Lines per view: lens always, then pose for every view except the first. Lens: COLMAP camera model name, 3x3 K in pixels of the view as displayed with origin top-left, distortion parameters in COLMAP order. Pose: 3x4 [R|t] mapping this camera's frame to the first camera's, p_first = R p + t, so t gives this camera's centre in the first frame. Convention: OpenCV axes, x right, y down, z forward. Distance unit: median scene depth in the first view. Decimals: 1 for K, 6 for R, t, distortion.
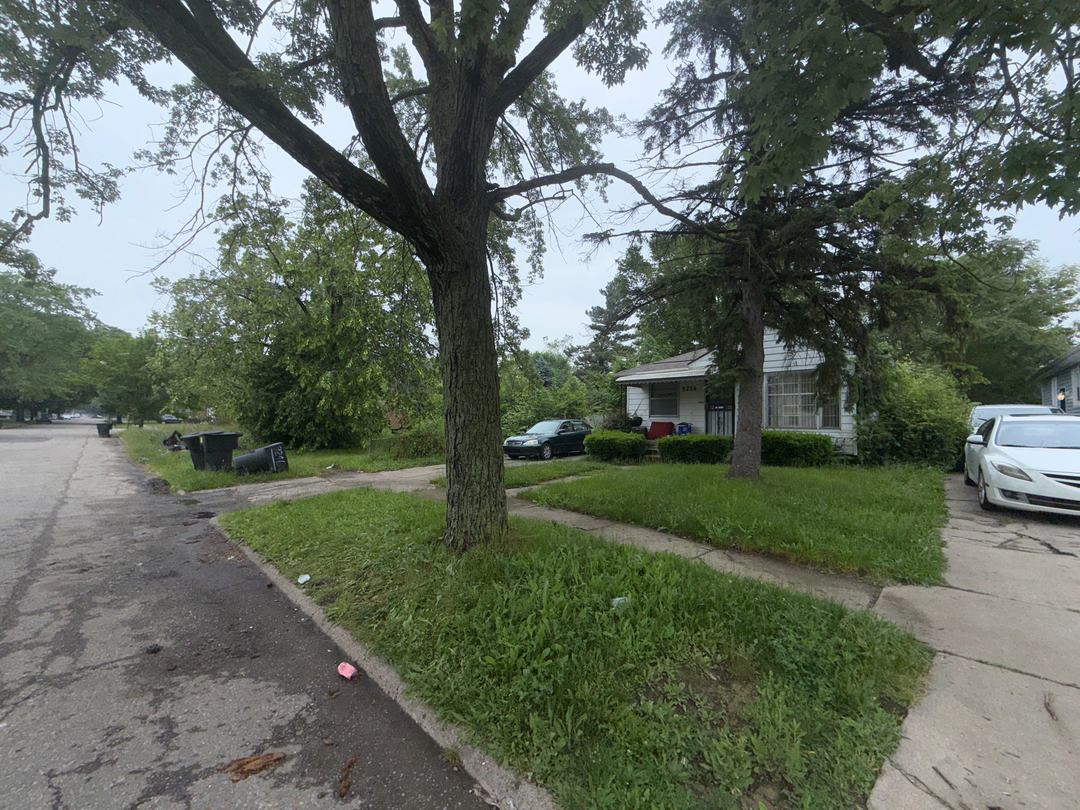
lens RADIAL K [[429.1, 0, 541.1], [0, 429.1, 404.4], [0, 0, 1]] dist [-0.000237, -0.000034]
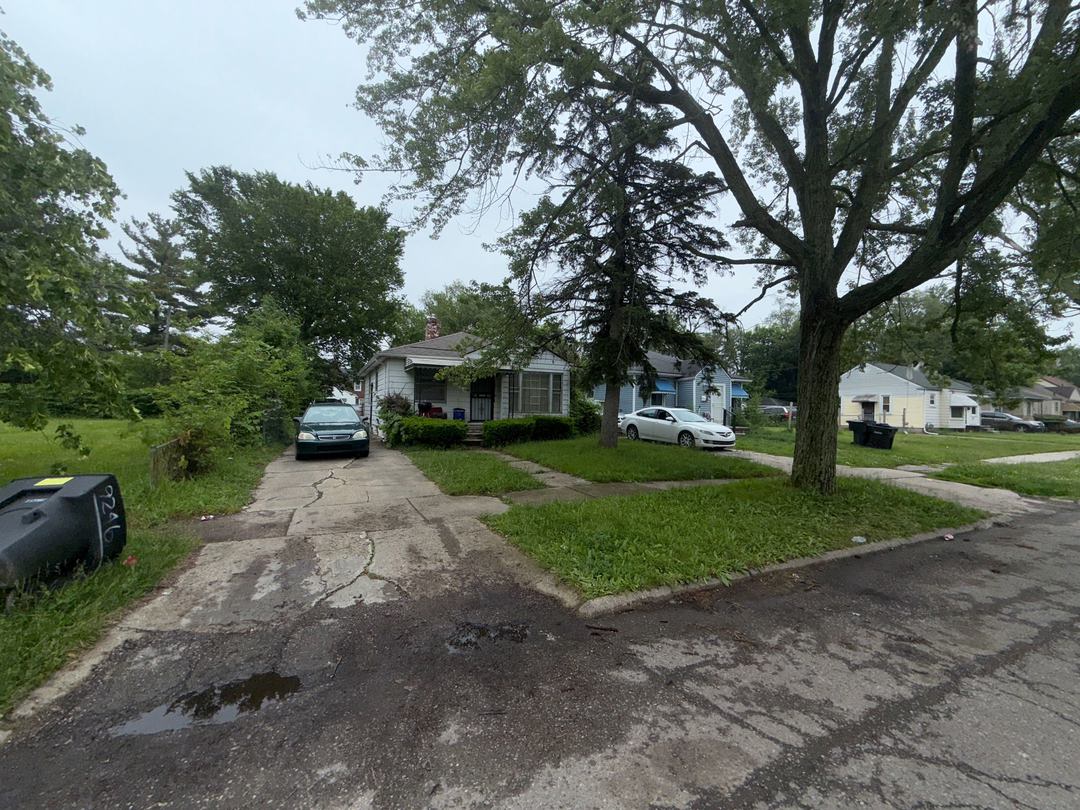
lens RADIAL K [[429.1, 0, 541.1], [0, 429.1, 404.4], [0, 0, 1]] dist [-0.000237, -0.000034]
pose [[0.347881, 0.006849, 0.937514, -0.619286], [-0.053095, 0.998512, 0.012407, 0.008357], [-0.936034, -0.054093, 0.347727, 0.429651]]
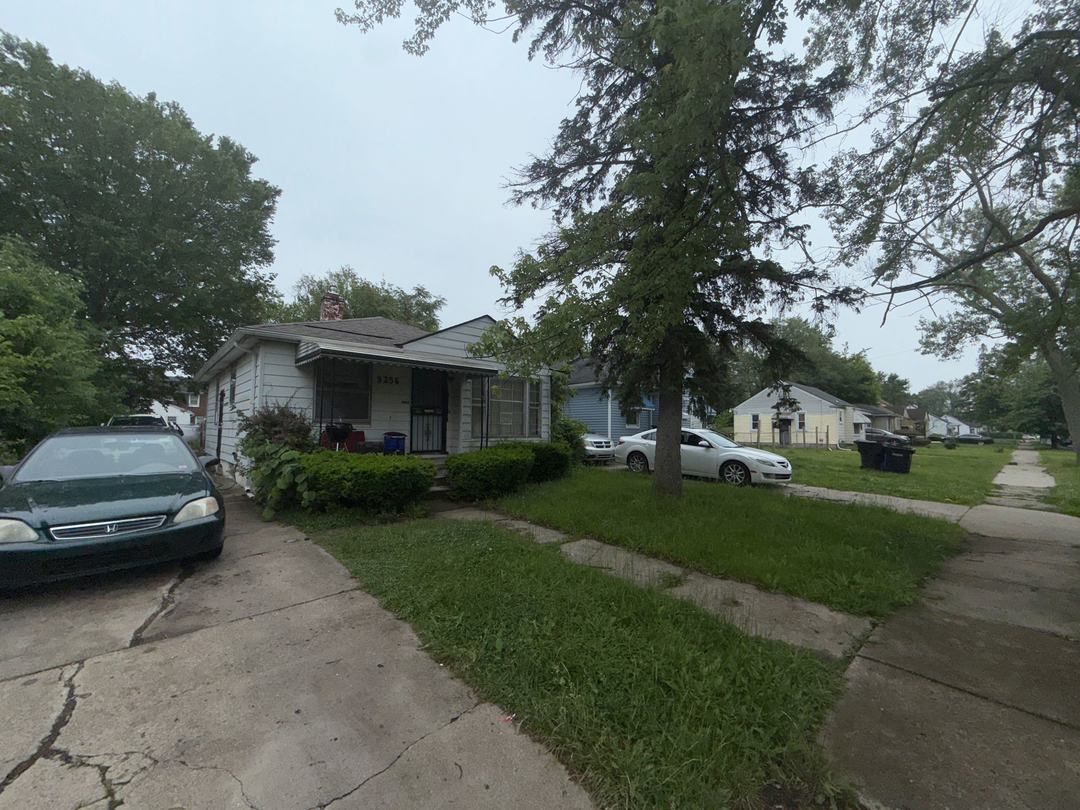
lens RADIAL K [[429.3, 0, 541.0], [0, 429.3, 403.7], [0, 0, 1]] dist [-0.002126, -0.000027]
pose [[0.078173, 0.049217, 0.995724, -0.296778], [-0.049513, 0.997740, -0.045429, 0.018343], [-0.995710, -0.045750, 0.080433, 0.735364]]
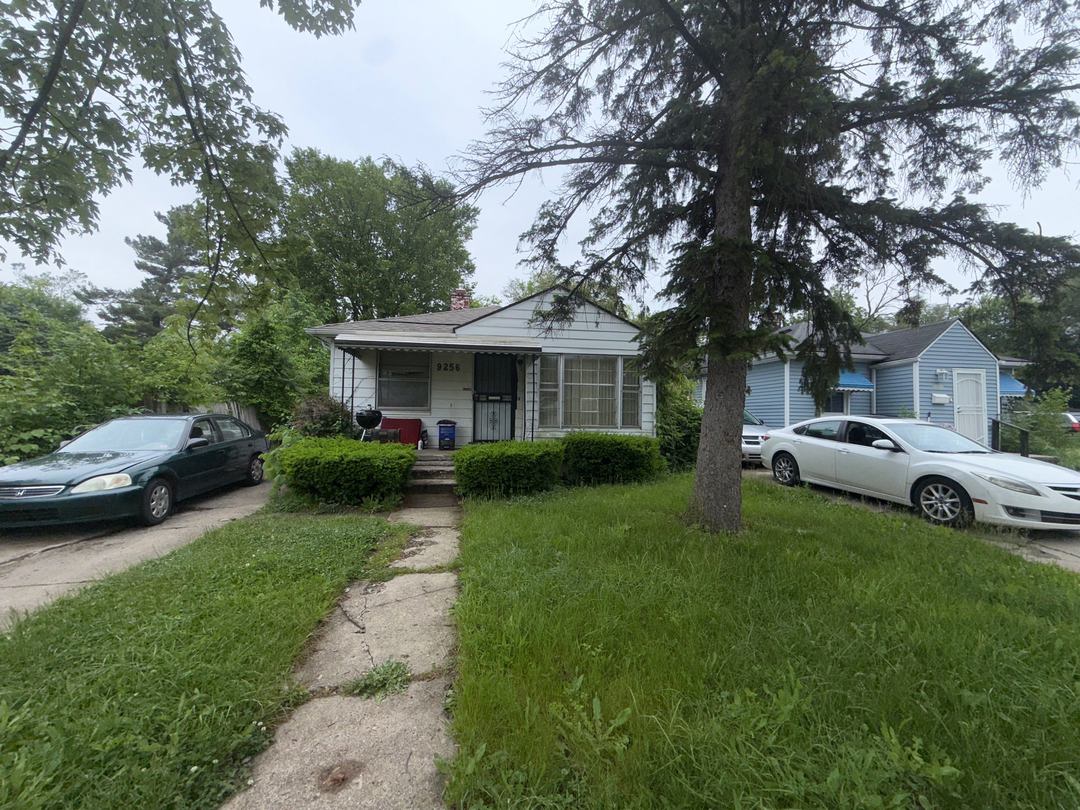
lens RADIAL K [[429.1, 0, 541.1], [0, 429.1, 404.4], [0, 0, 1]] dist [-0.000237, -0.000034]
pose [[0.612428, 0.019432, 0.790287, -0.079443], [-0.039810, 0.999188, 0.006282, 0.010126], [-0.789523, -0.035309, 0.612704, 0.509410]]
